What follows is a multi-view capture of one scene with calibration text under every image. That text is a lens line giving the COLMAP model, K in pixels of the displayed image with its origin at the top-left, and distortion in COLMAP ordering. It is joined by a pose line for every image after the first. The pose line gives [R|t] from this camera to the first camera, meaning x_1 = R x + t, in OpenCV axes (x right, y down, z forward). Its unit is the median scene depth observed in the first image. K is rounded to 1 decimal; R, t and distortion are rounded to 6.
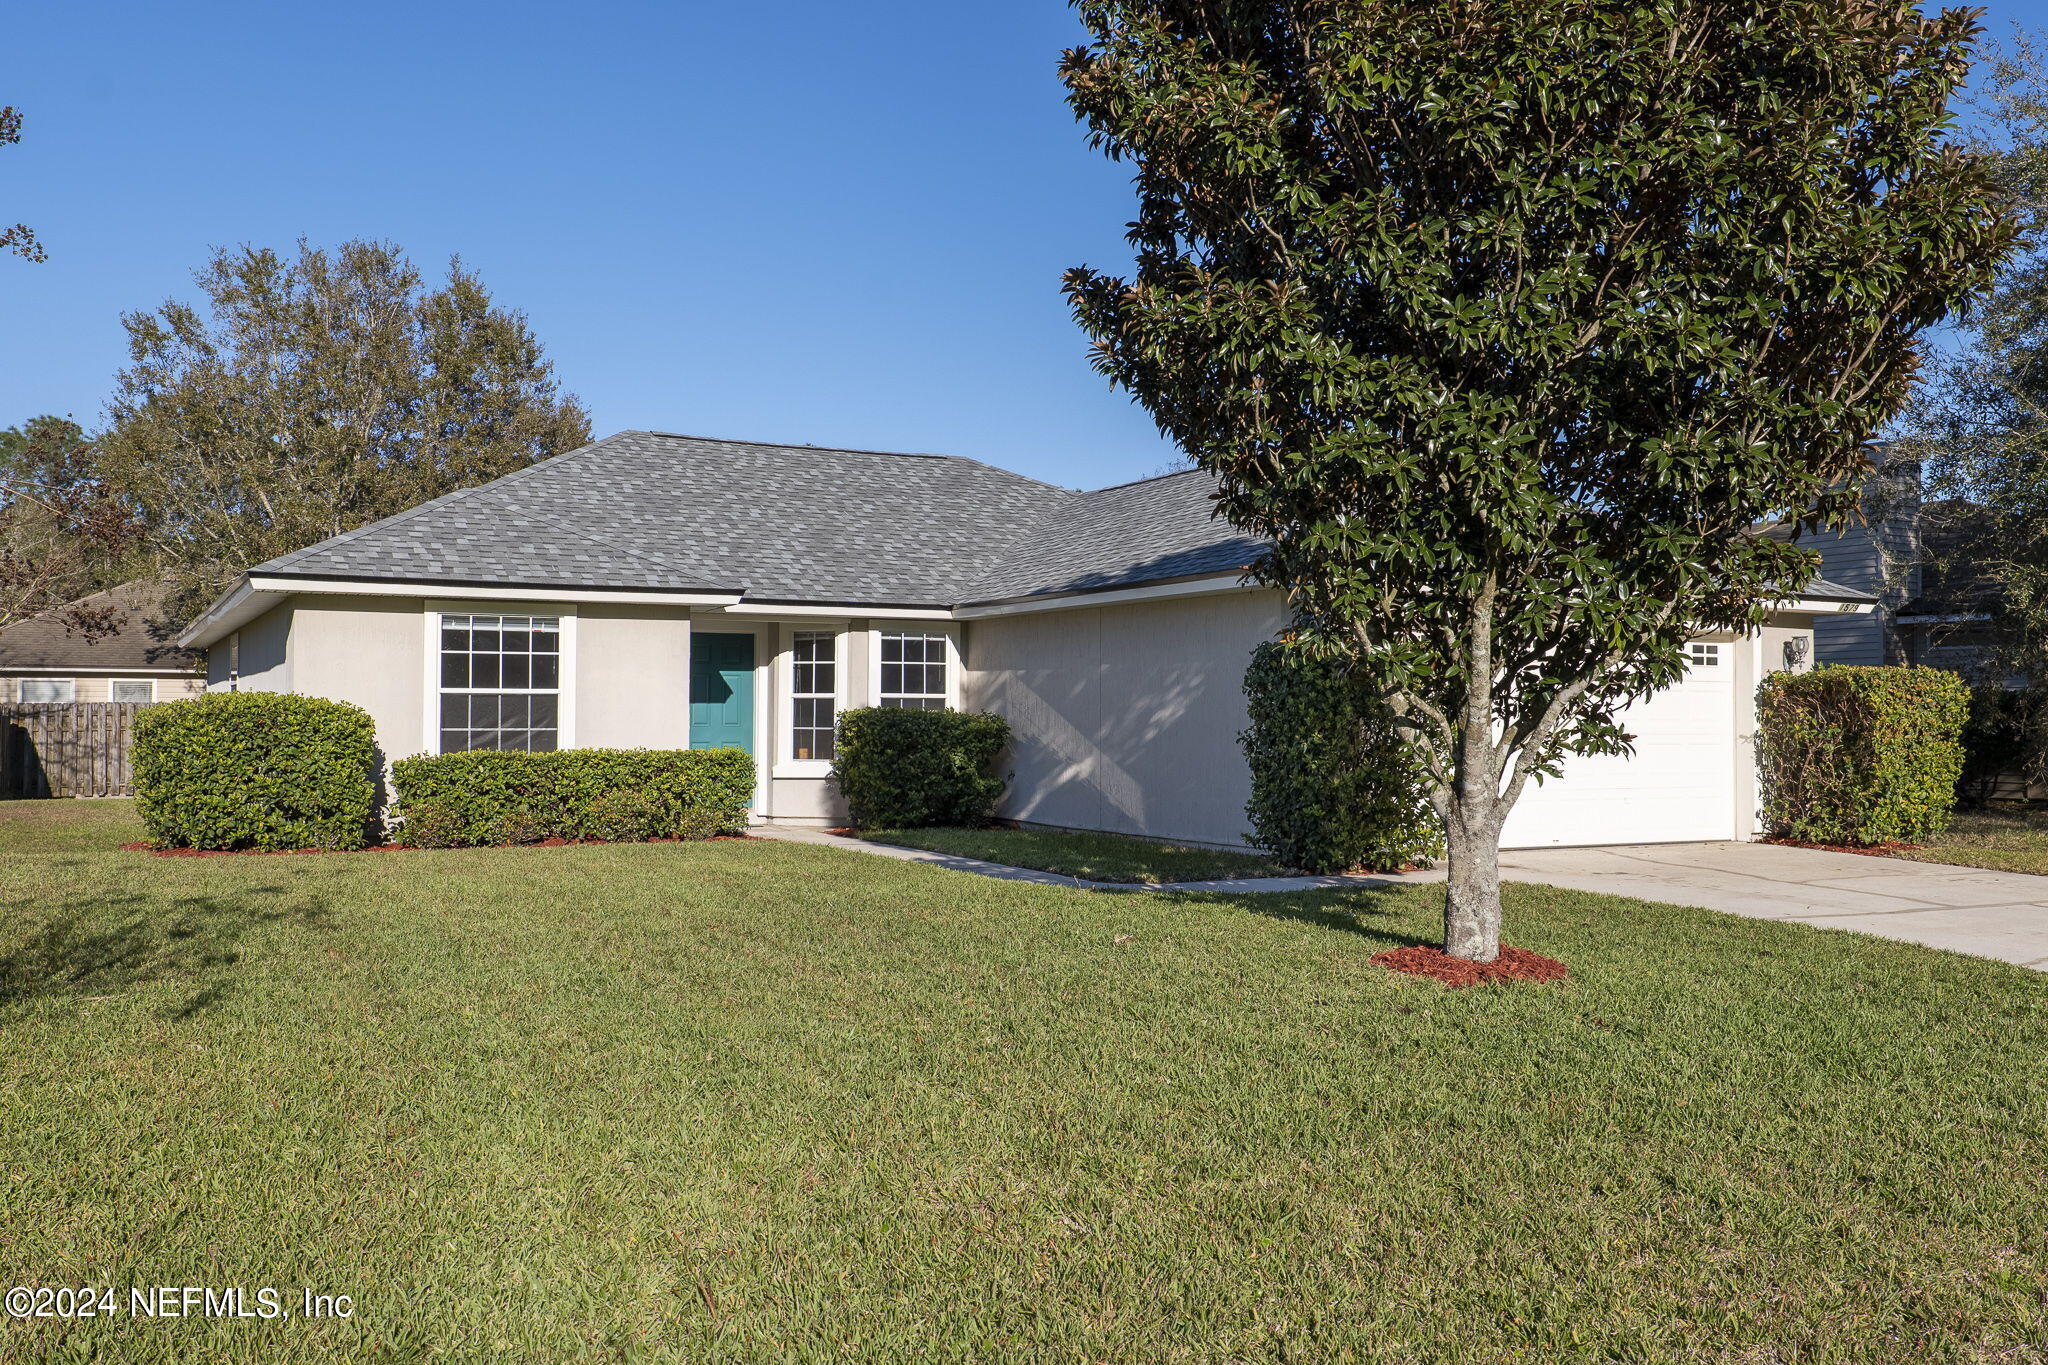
lens RADIAL K [[2371.9, 0, 1023.1], [0, 2371.9, 689.4], [0, 0, 1]] dist [0.029044, 0.000000]
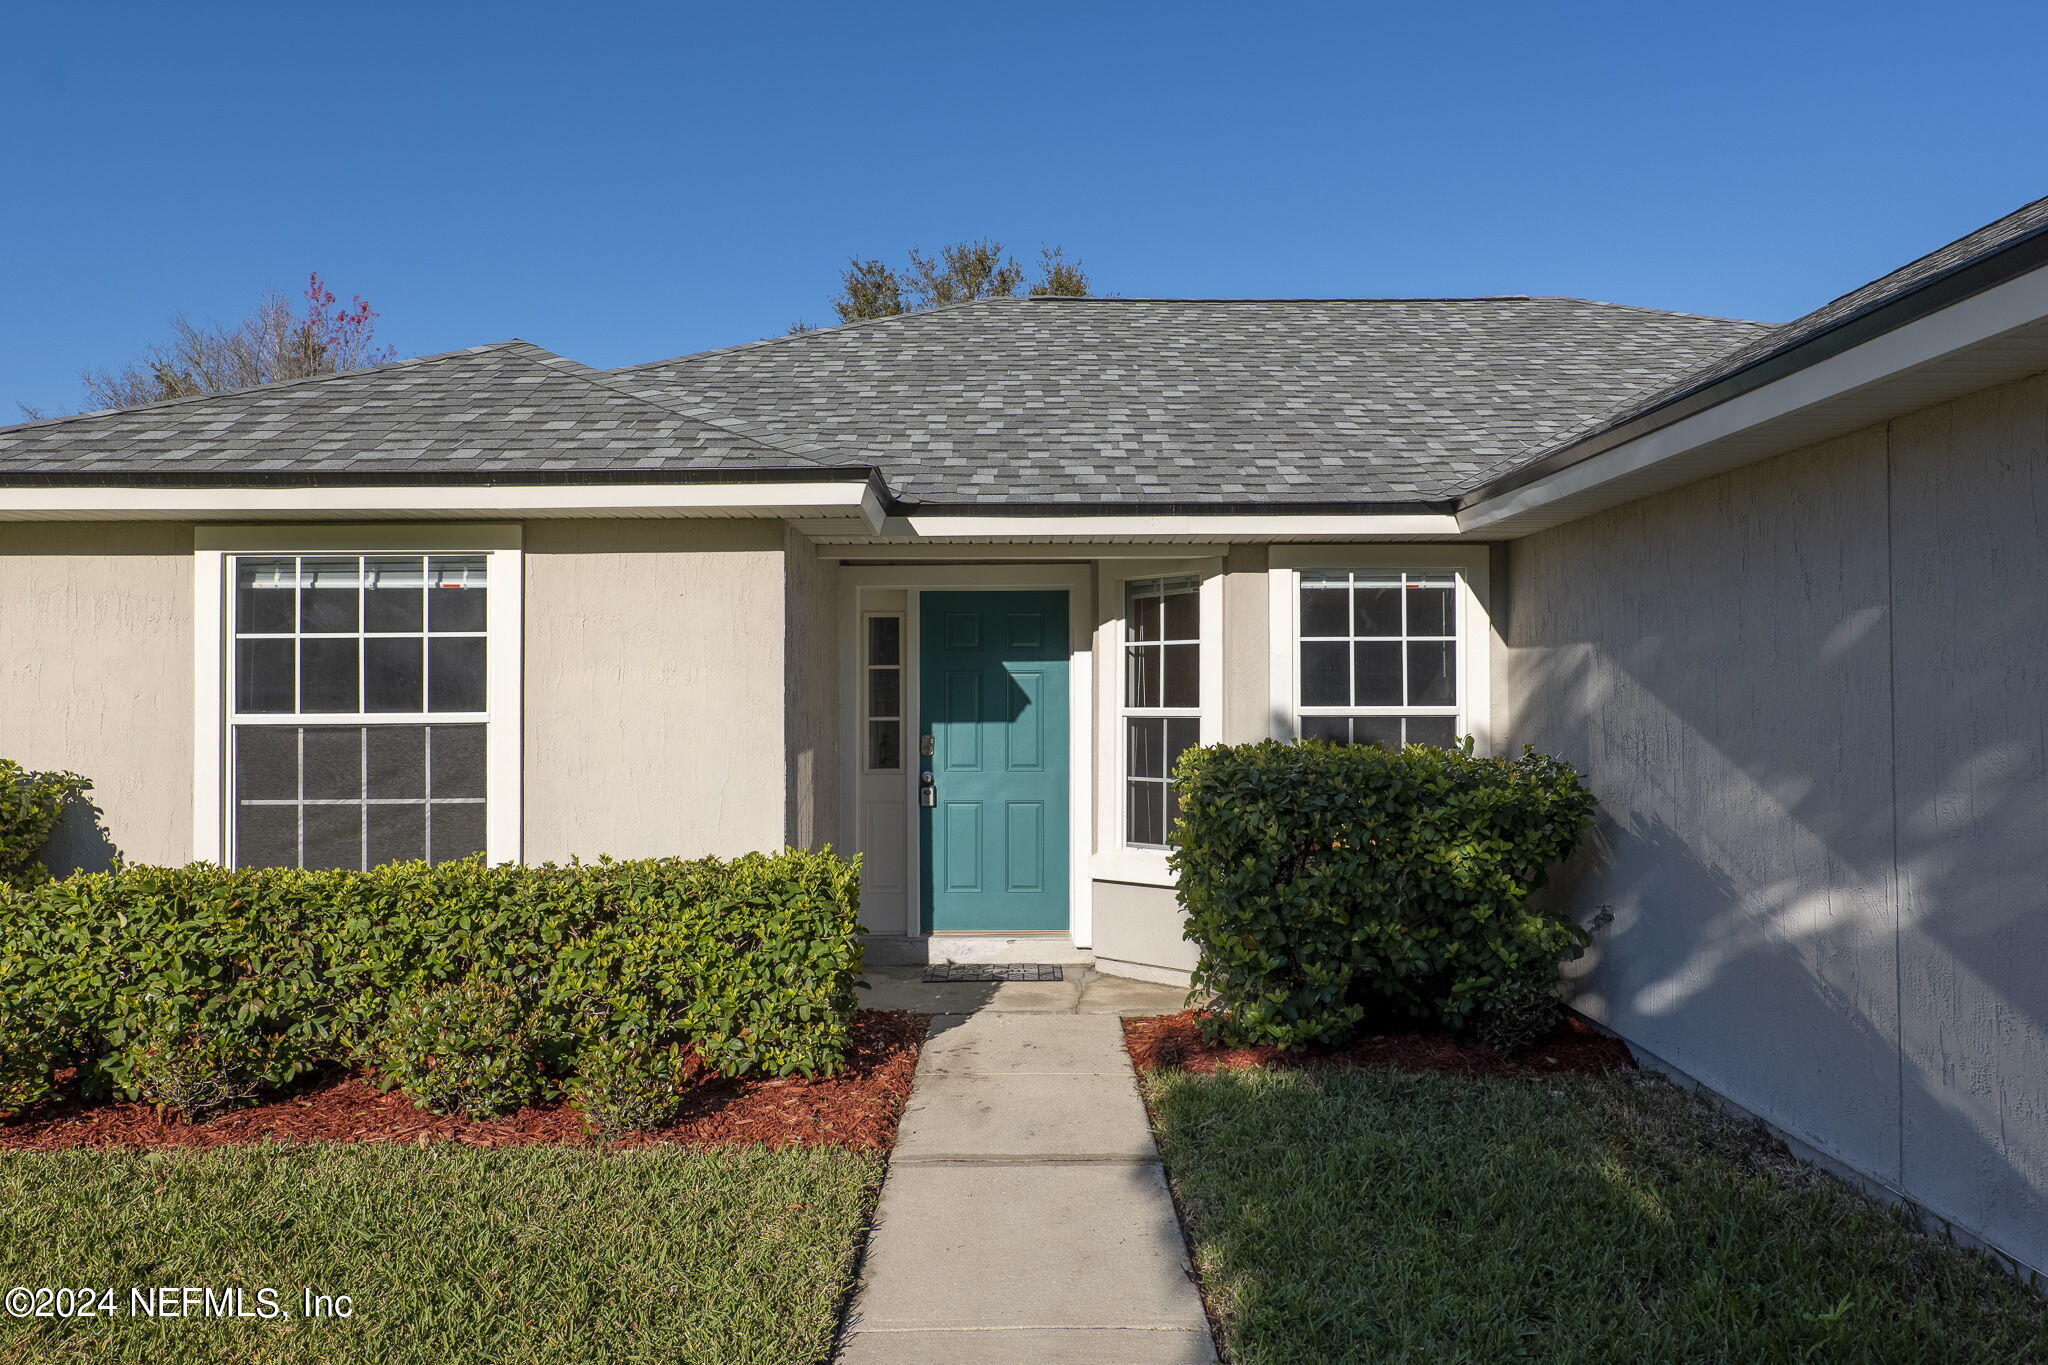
lens RADIAL K [[1388.8, 0, 1028.4], [0, 1388.8, 682.2], [0, 0, 1]] dist [0.016864, -0.000503]
pose [[0.892611, -0.015654, -0.450556, 0.015757], [0.017510, 0.999847, -0.000049, -0.004315], [0.450488, -0.007846, 0.892748, 0.839636]]
